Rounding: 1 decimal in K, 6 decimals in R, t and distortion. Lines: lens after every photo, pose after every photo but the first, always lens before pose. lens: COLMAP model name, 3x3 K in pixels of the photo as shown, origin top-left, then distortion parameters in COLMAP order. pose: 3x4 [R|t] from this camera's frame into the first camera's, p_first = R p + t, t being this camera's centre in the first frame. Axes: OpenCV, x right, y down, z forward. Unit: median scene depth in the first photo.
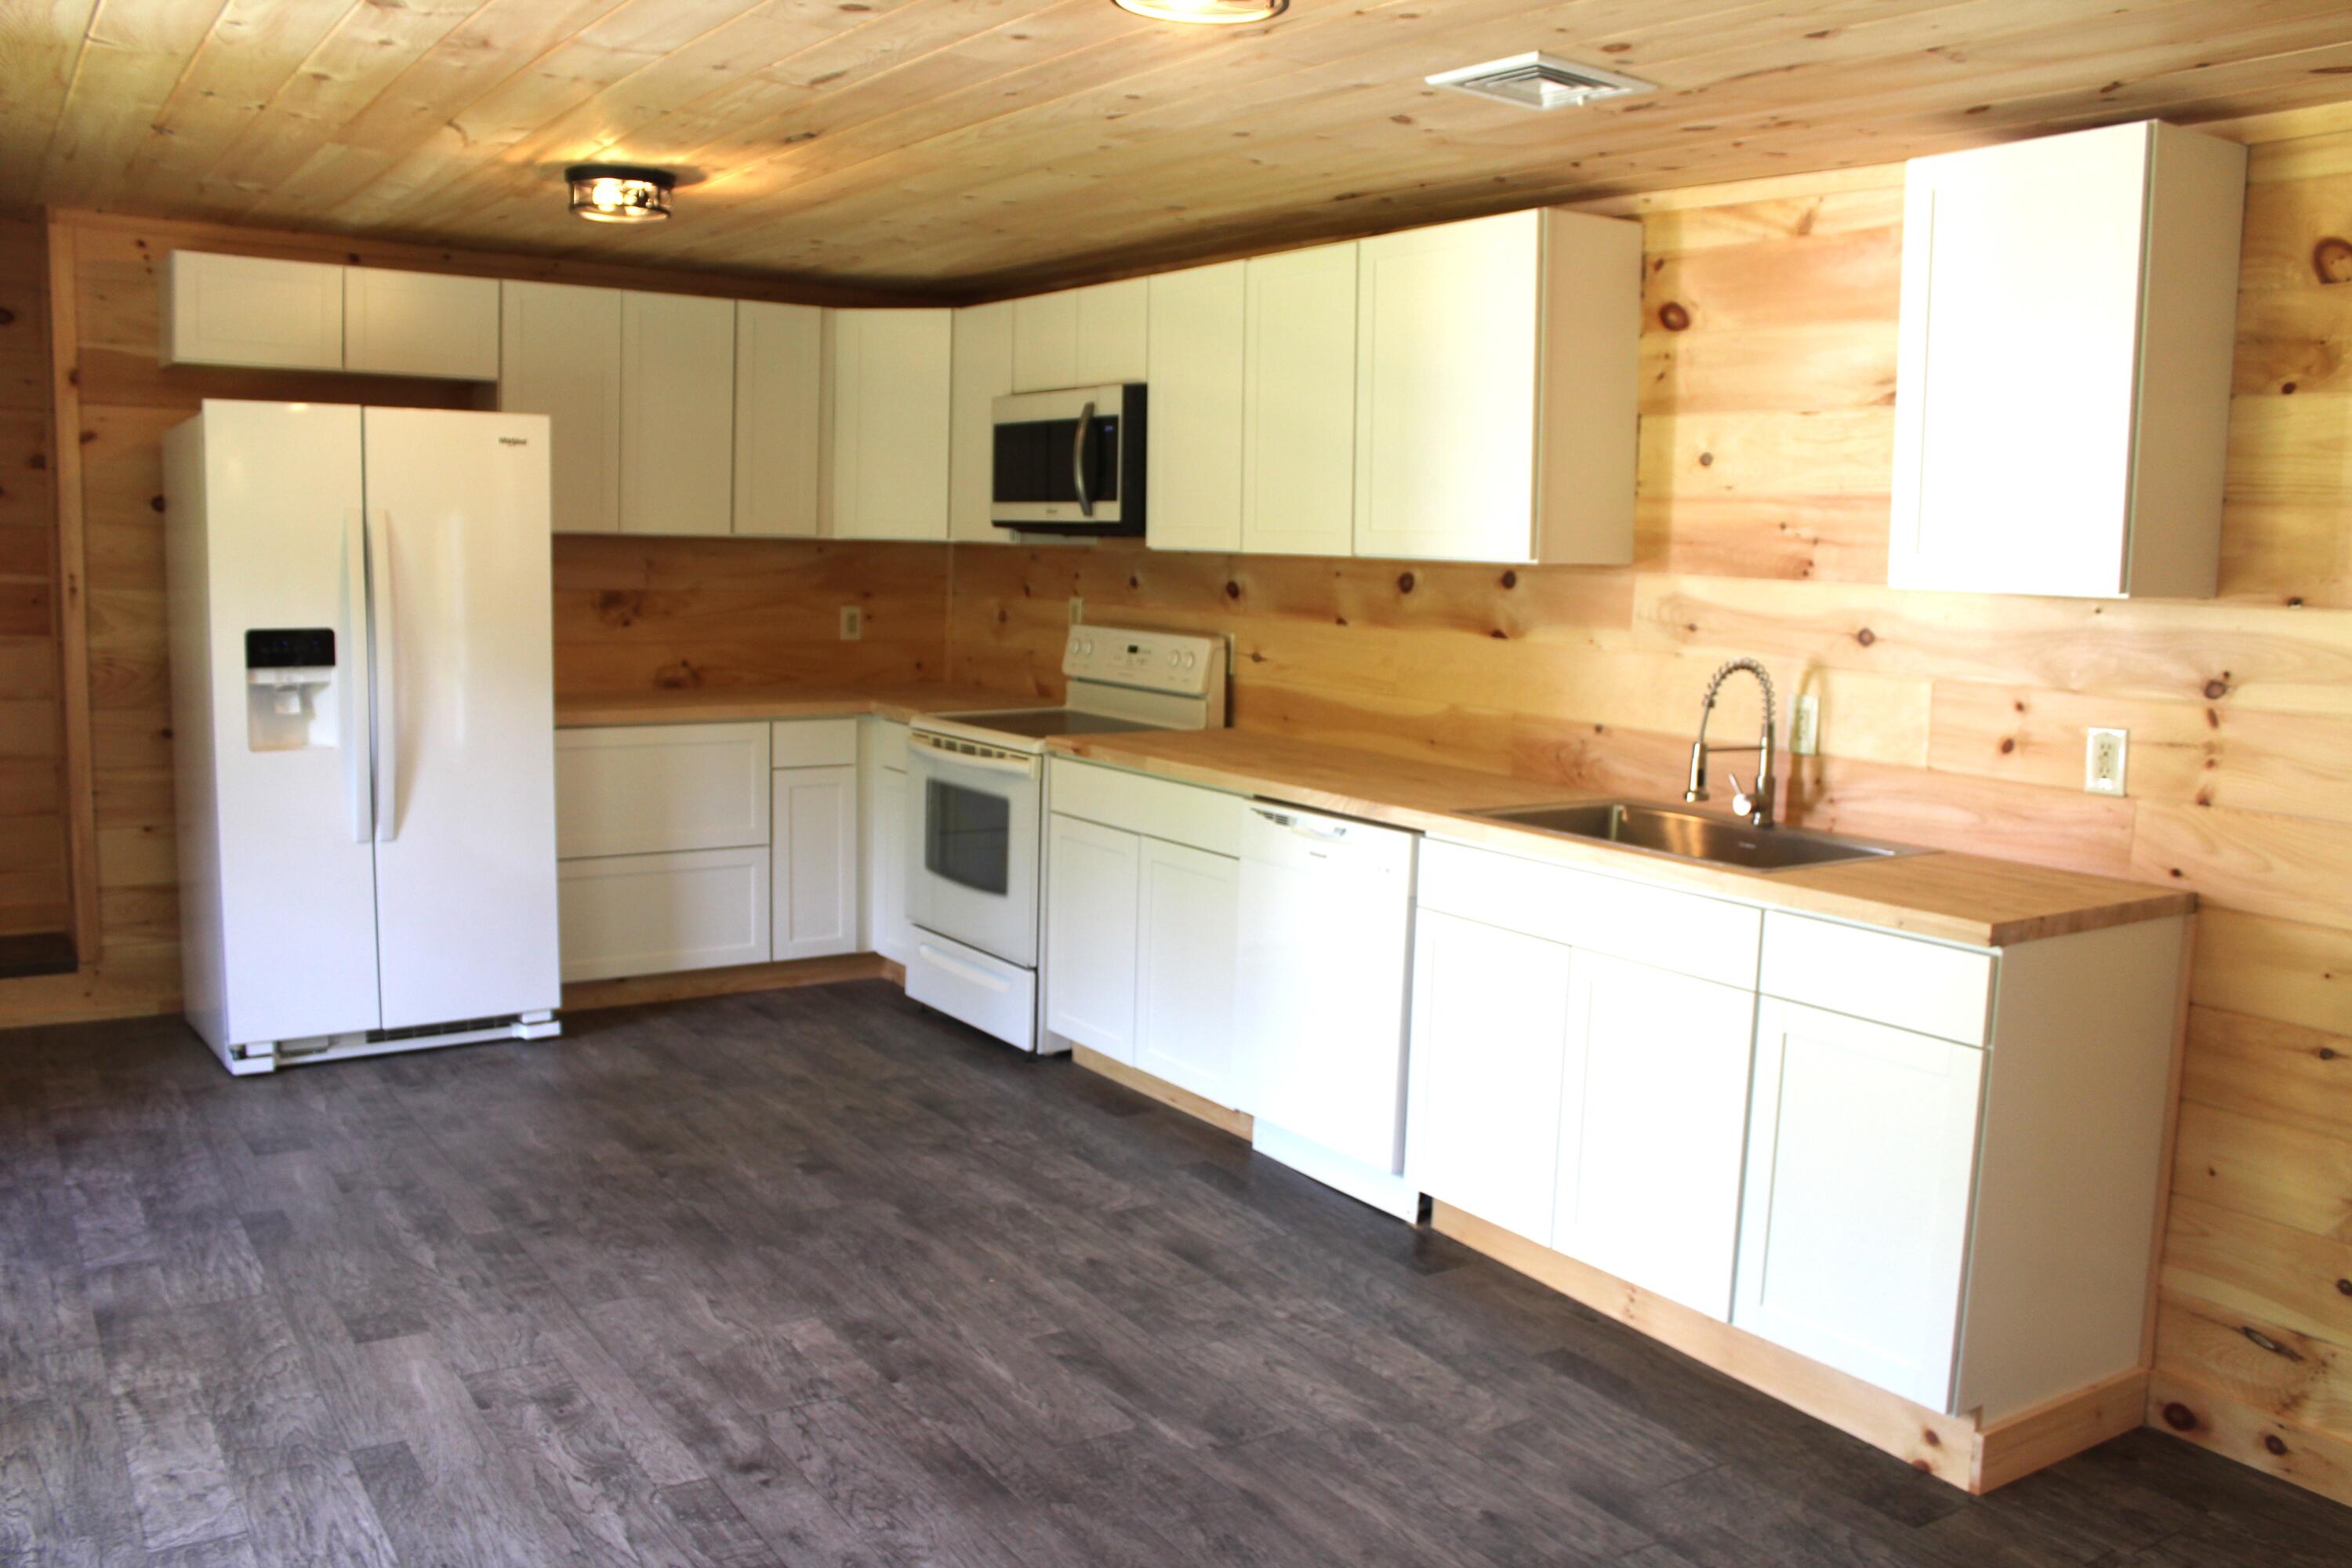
lens RADIAL K [[1917.6, 0, 1176.8], [0, 1917.6, 812.7], [0, 0, 1]] dist [-0.161132, 0.134177]
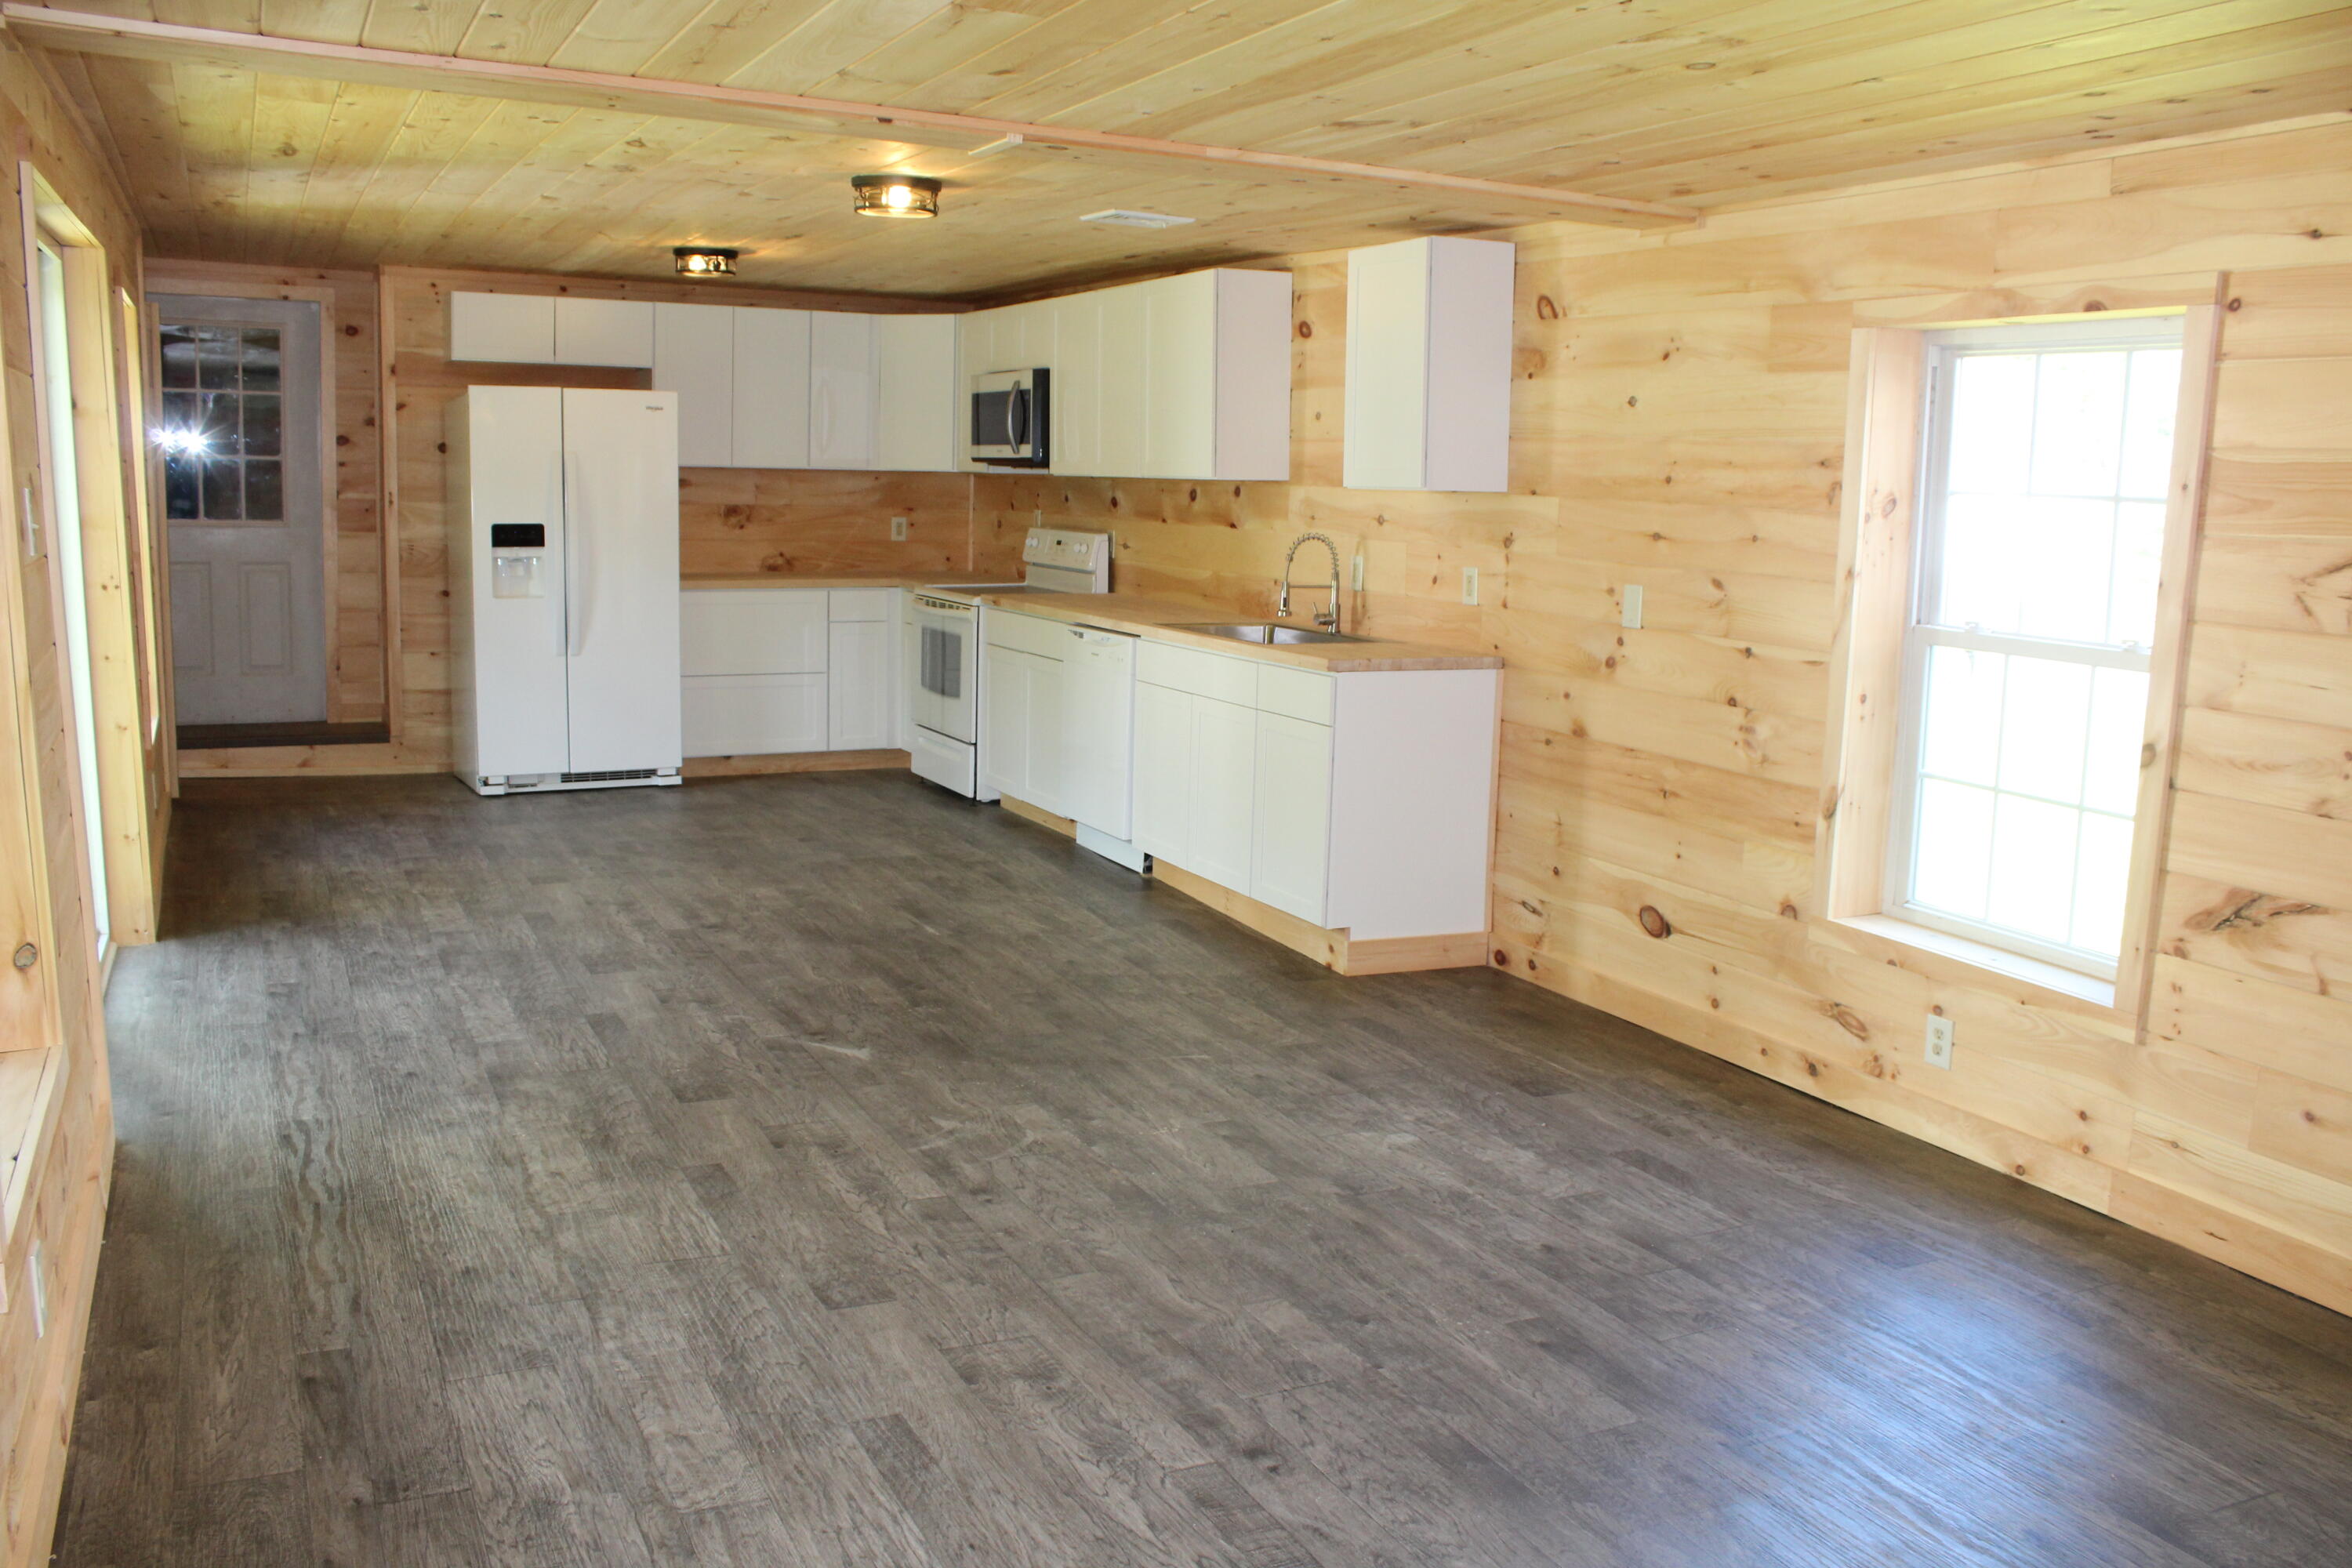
lens RADIAL K [[1917.6, 0, 1176.8], [0, 1917.6, 812.7], [0, 0, 1]] dist [-0.161132, 0.134177]
pose [[0.991435, 0.021759, -0.128775, 0.313621], [-0.017959, 0.999370, 0.030600, 0.093029], [0.129360, -0.028025, 0.991202, -0.567002]]
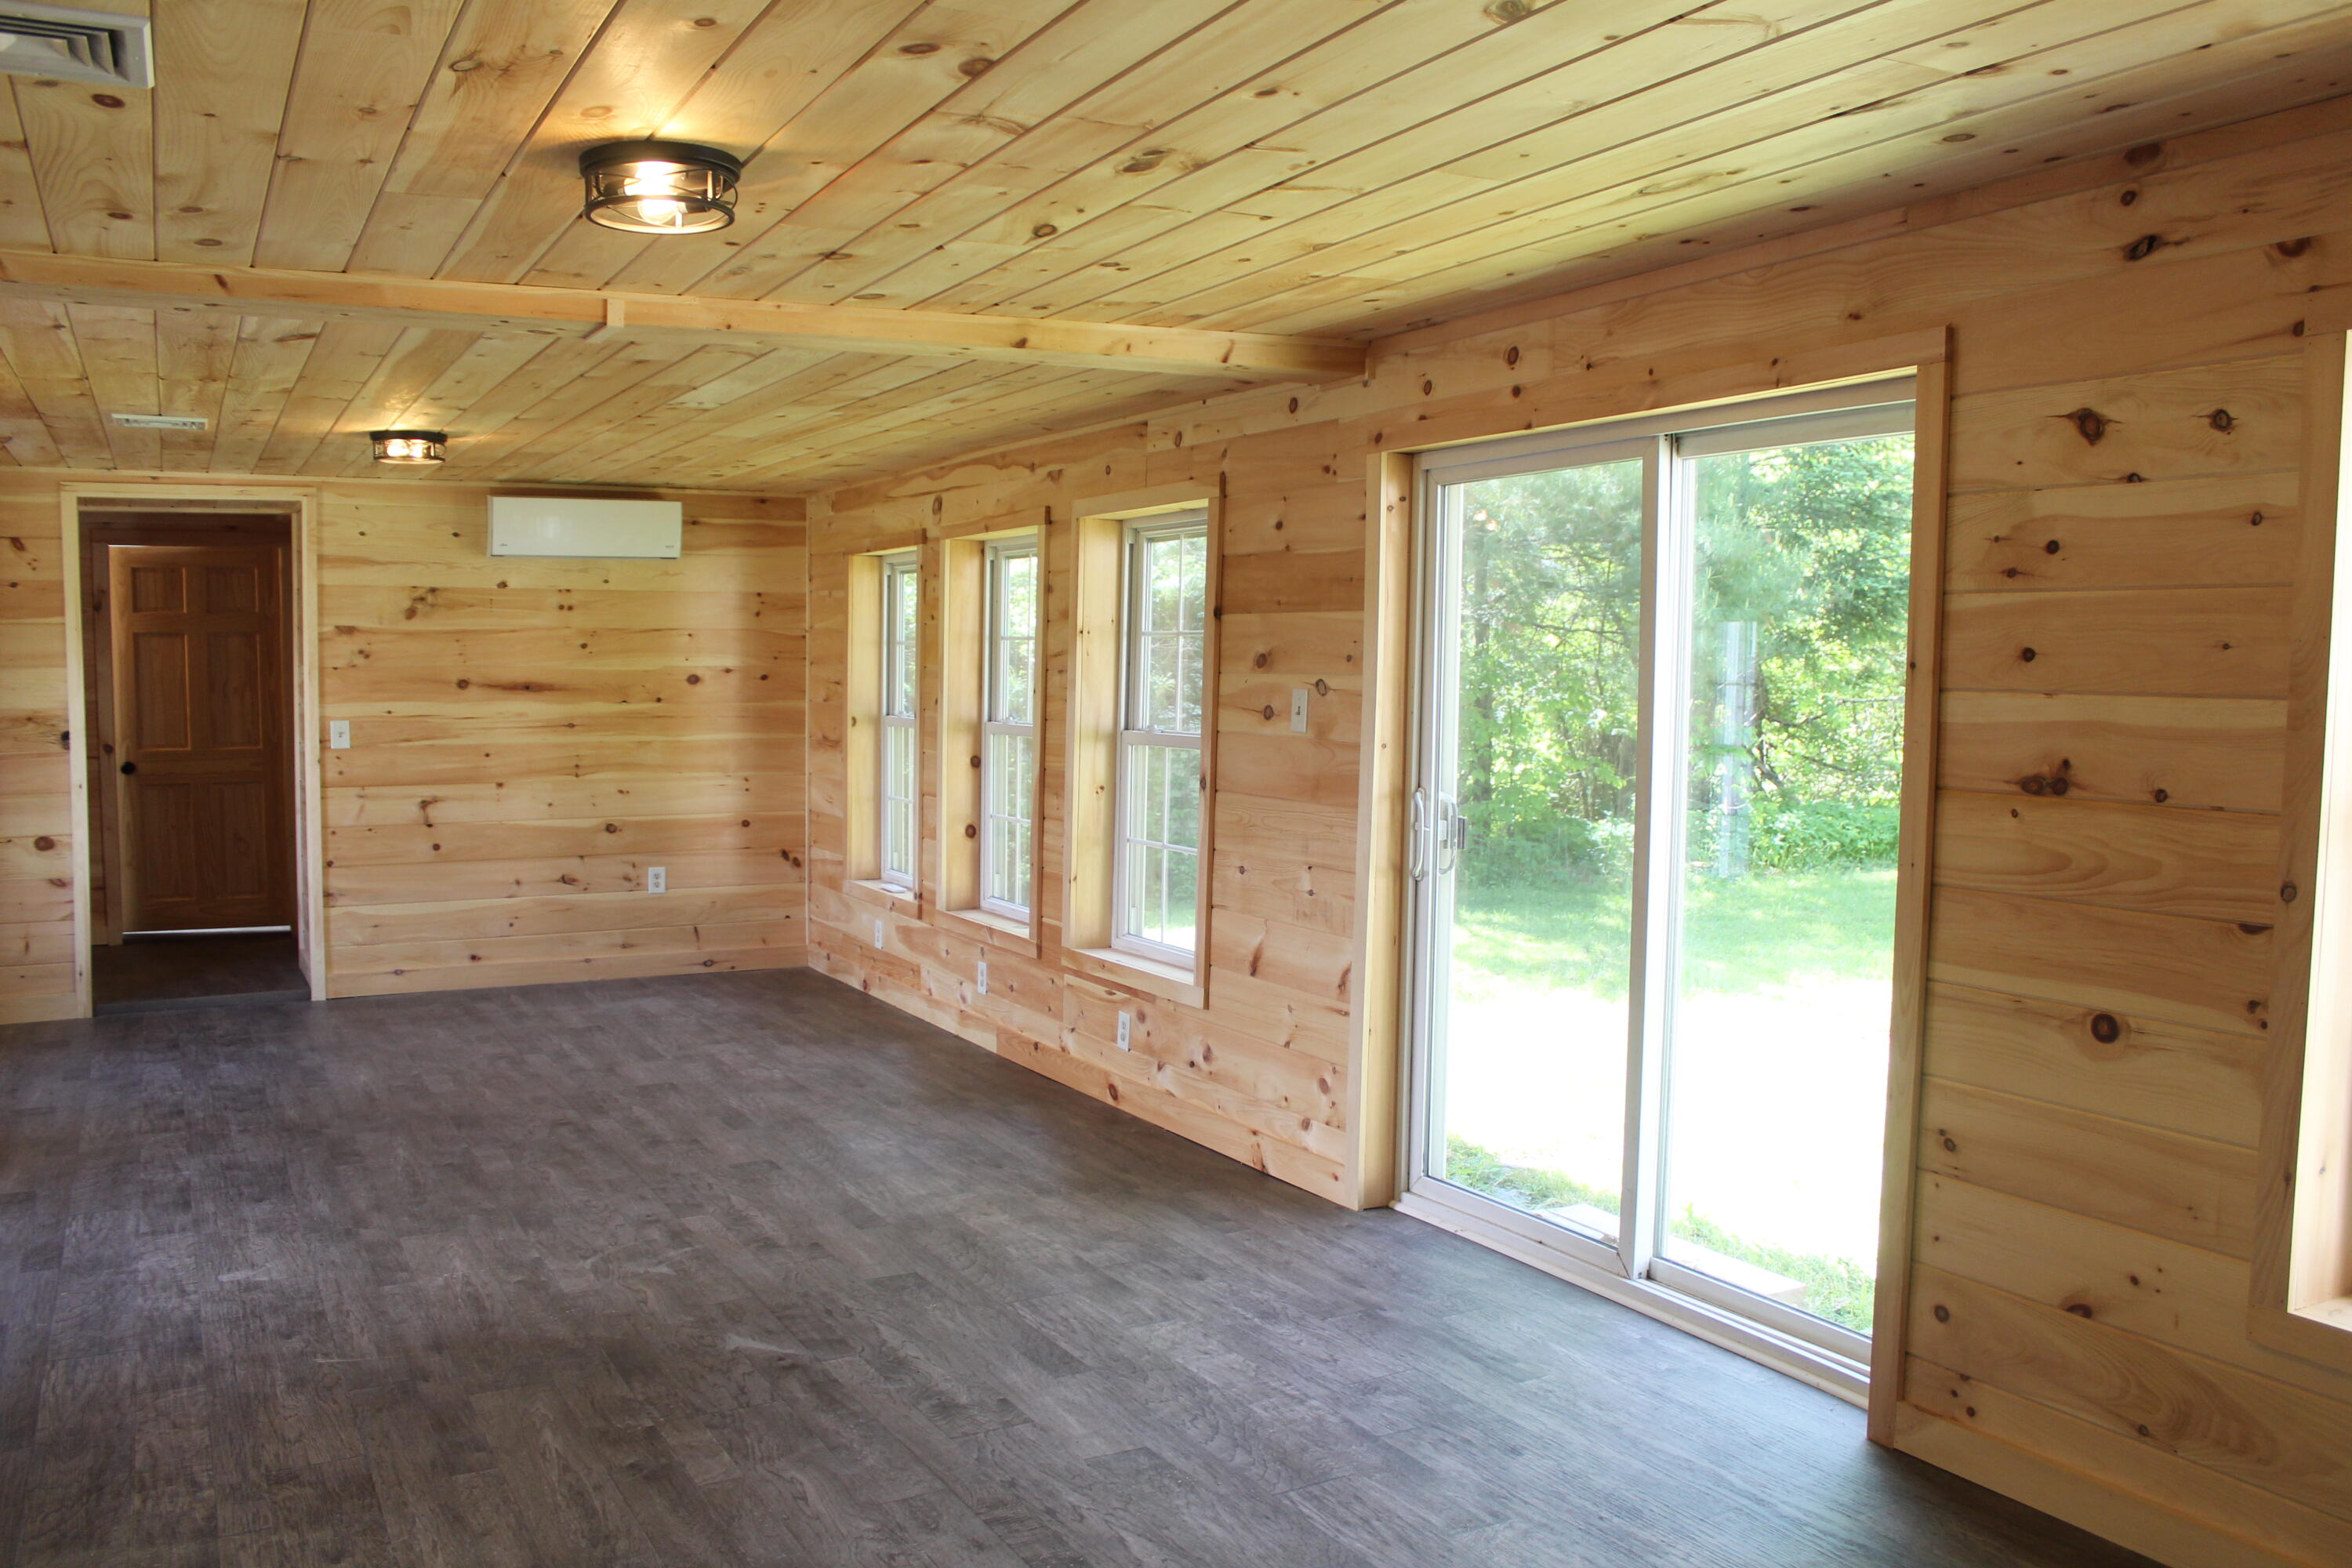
lens RADIAL K [[1933.5, 0, 1136.4], [0, 1933.5, 829.6], [0, 0, 1]] dist [-0.161401, 0.145740]
pose [[-0.992664, -0.048393, 0.110796, -0.225282], [-0.021504, 0.972459, 0.232081, -0.166589], [-0.118976, 0.227996, -0.966366, 1.109239]]
